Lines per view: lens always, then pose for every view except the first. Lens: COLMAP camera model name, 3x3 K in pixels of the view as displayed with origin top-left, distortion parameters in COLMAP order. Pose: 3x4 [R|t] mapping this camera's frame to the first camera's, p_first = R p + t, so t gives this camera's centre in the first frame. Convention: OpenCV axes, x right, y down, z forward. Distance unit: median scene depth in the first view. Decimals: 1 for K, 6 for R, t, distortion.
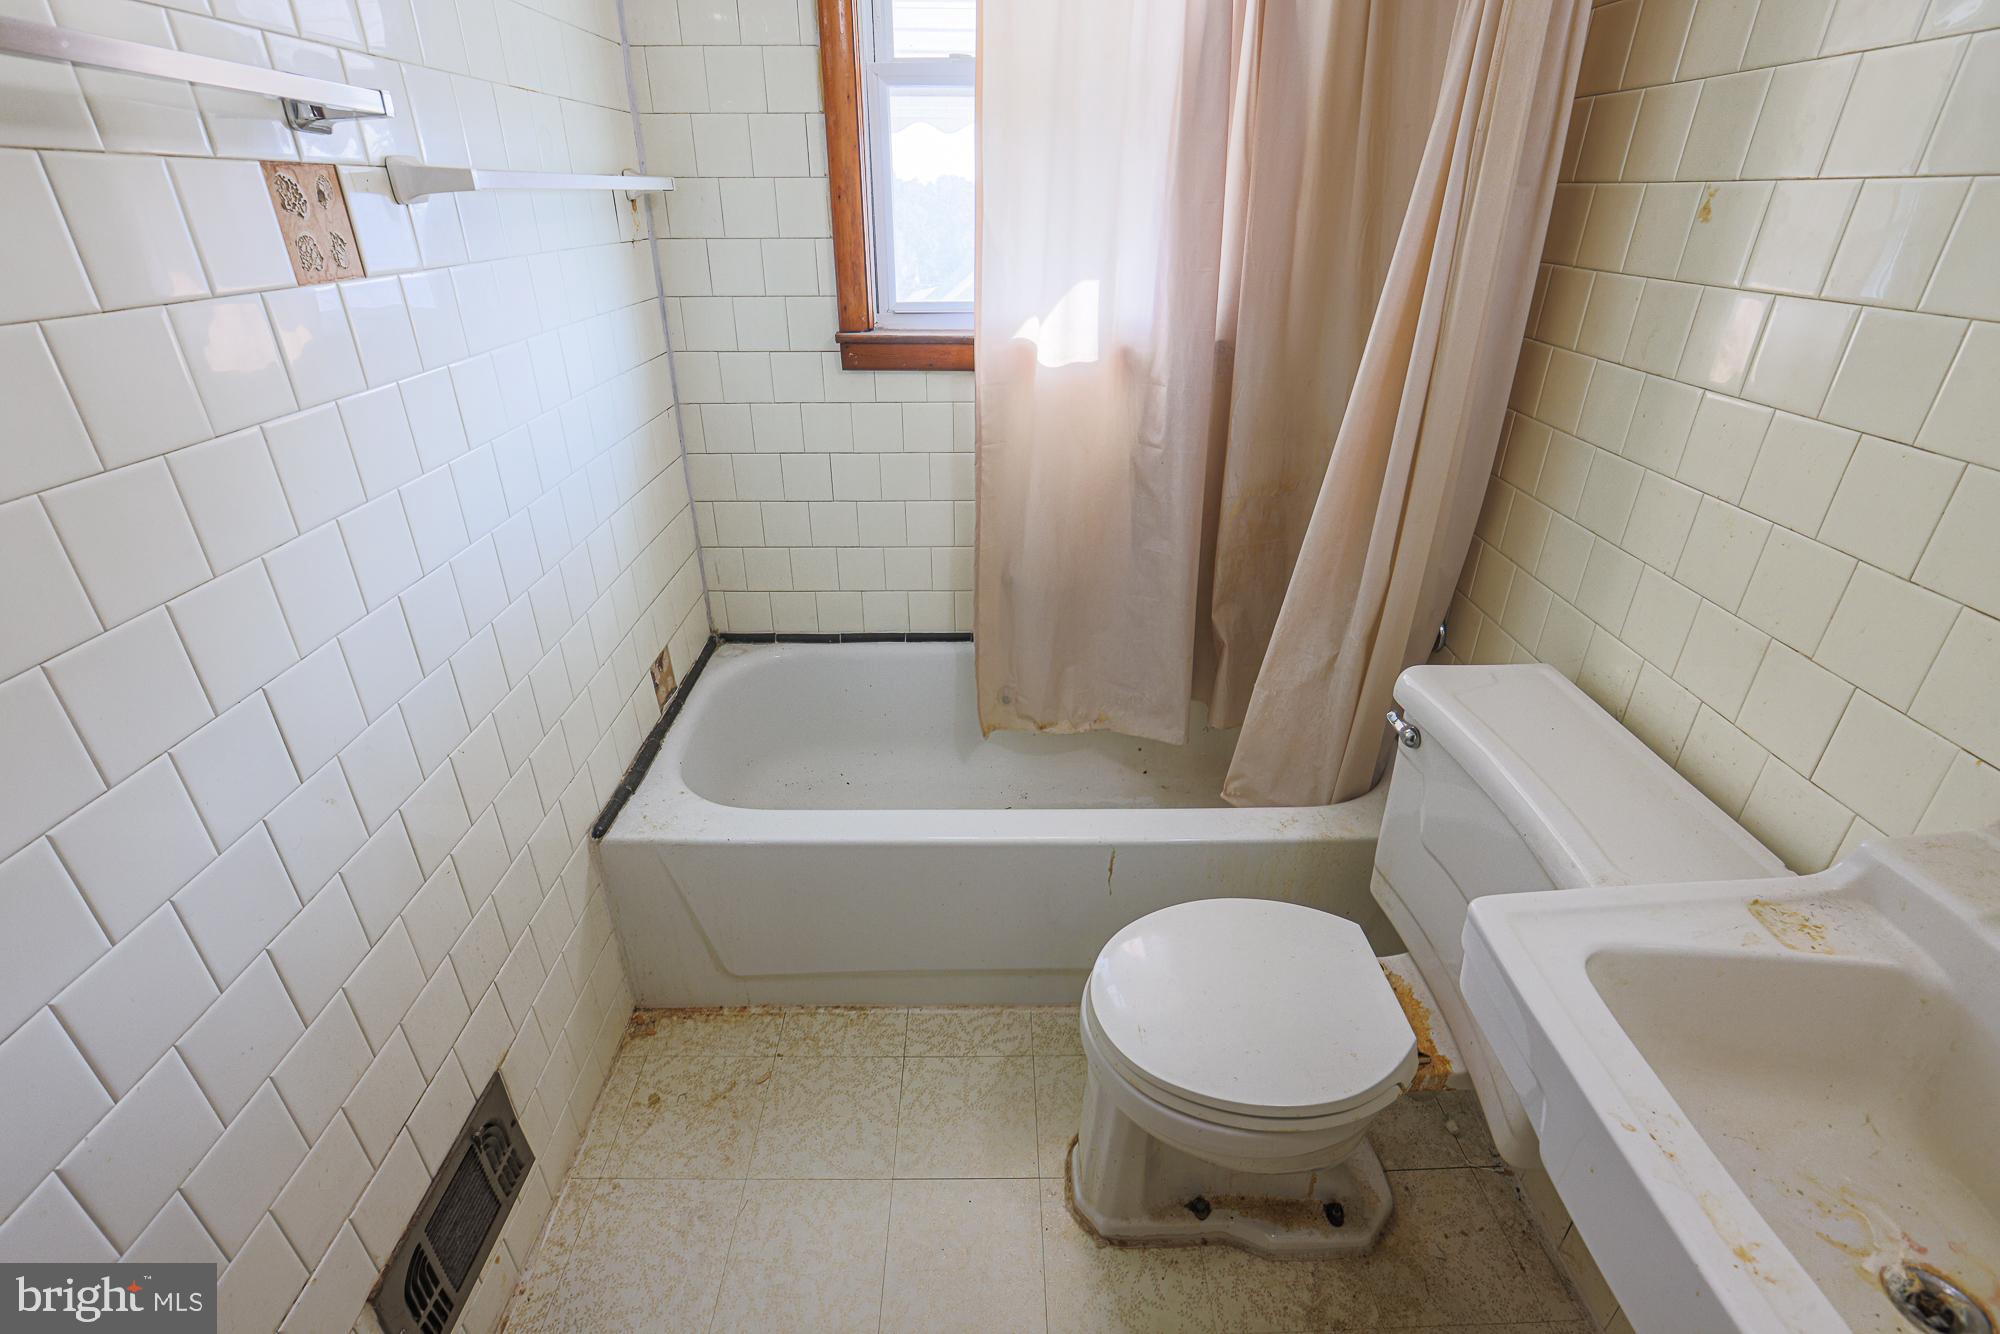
lens RADIAL K [[930.7, 0, 1009.0], [0, 930.7, 655.9], [0, 0, 1]] dist [-0.052289, 0.024172]
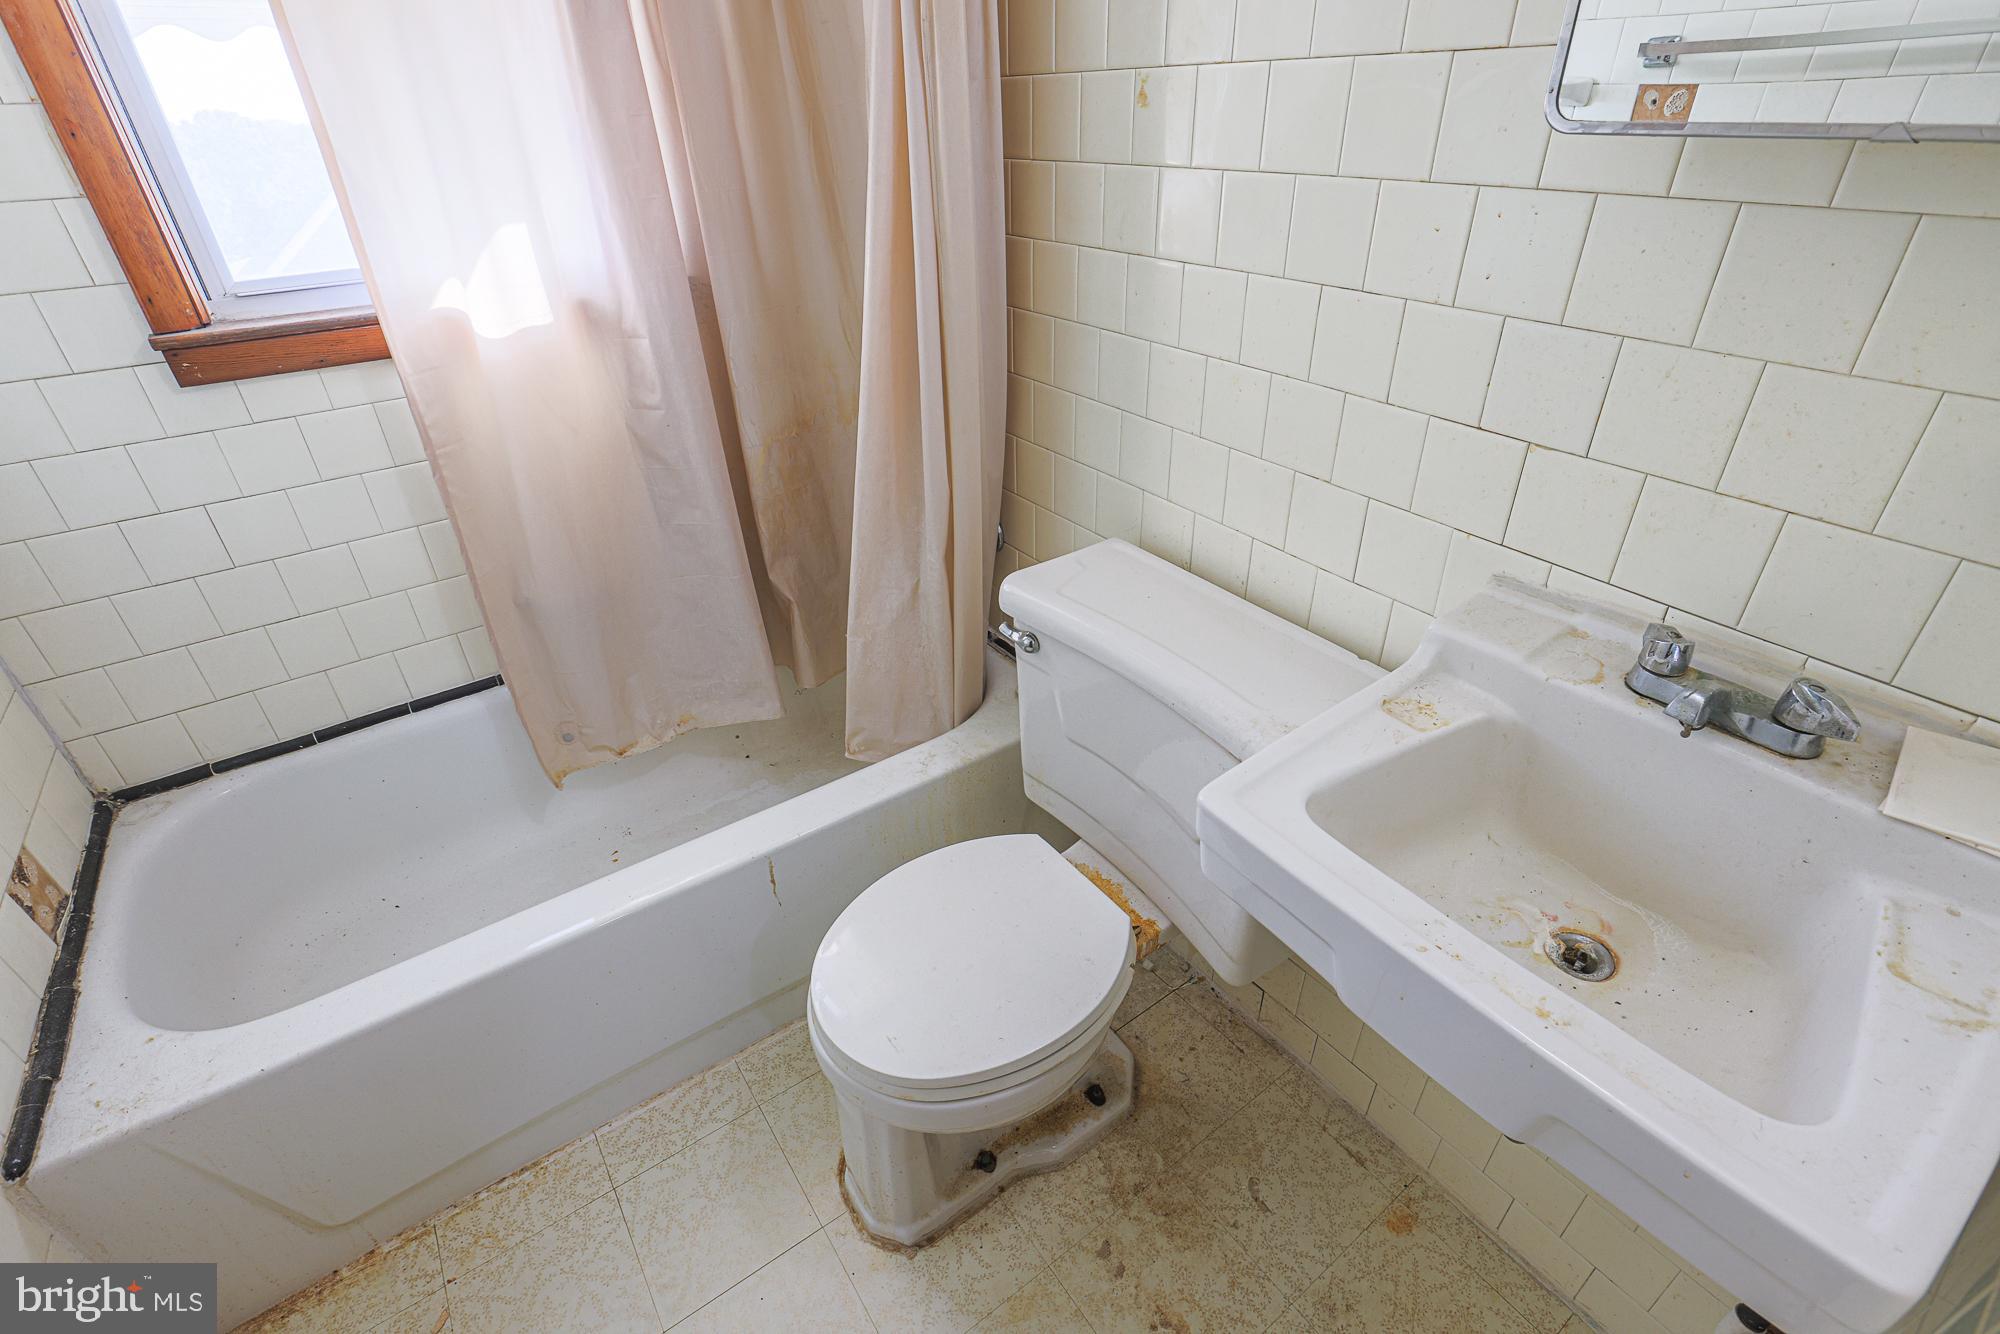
lens RADIAL K [[909.3, 0, 1001.7], [0, 909.3, 651.1], [0, 0, 1]] dist [-0.050668, 0.018017]
pose [[0.823021, -0.313186, 0.473868, -0.054103], [0.277774, 0.949614, 0.145171, -0.047673], [-0.495457, 0.012149, 0.868547, 0.121973]]
